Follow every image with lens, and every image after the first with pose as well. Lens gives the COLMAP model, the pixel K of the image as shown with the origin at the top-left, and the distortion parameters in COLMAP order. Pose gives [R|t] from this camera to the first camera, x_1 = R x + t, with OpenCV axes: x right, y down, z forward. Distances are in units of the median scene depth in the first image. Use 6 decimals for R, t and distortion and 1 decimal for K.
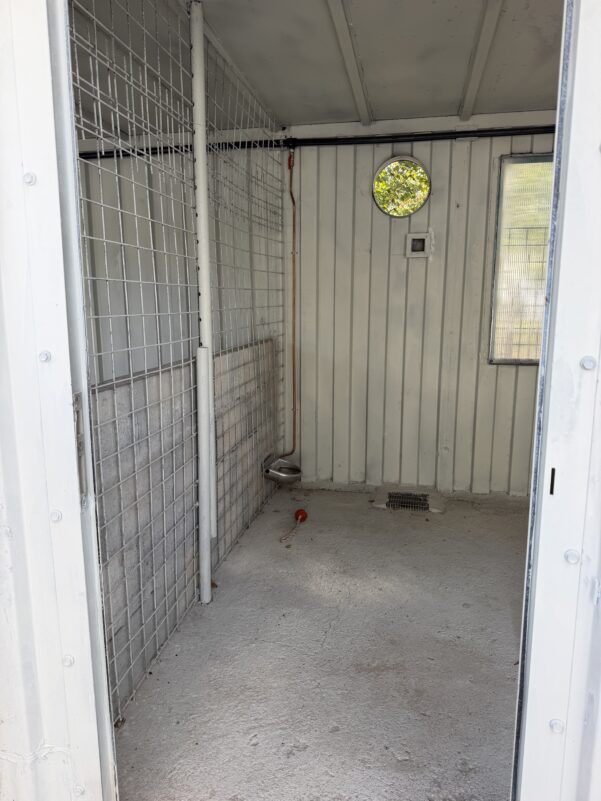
lens RADIAL K [[565.1, 0, 299.1], [0, 565.1, 404.6], [0, 0, 1]] dist [0.084656, -0.113067]
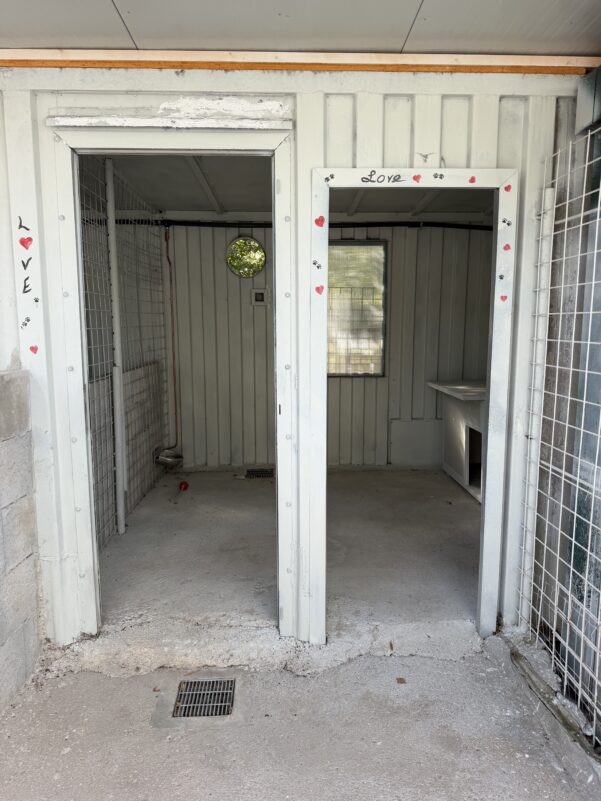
lens RADIAL K [[564.3, 0, 308.5], [0, 564.3, 408.6], [0, 0, 1]] dist [0.132123, -0.203990]
pose [[0.972641, -0.032487, 0.230030, -0.013772], [0.040292, 0.998758, -0.029312, 0.054810], [-0.228792, 0.037778, 0.972742, -0.435310]]
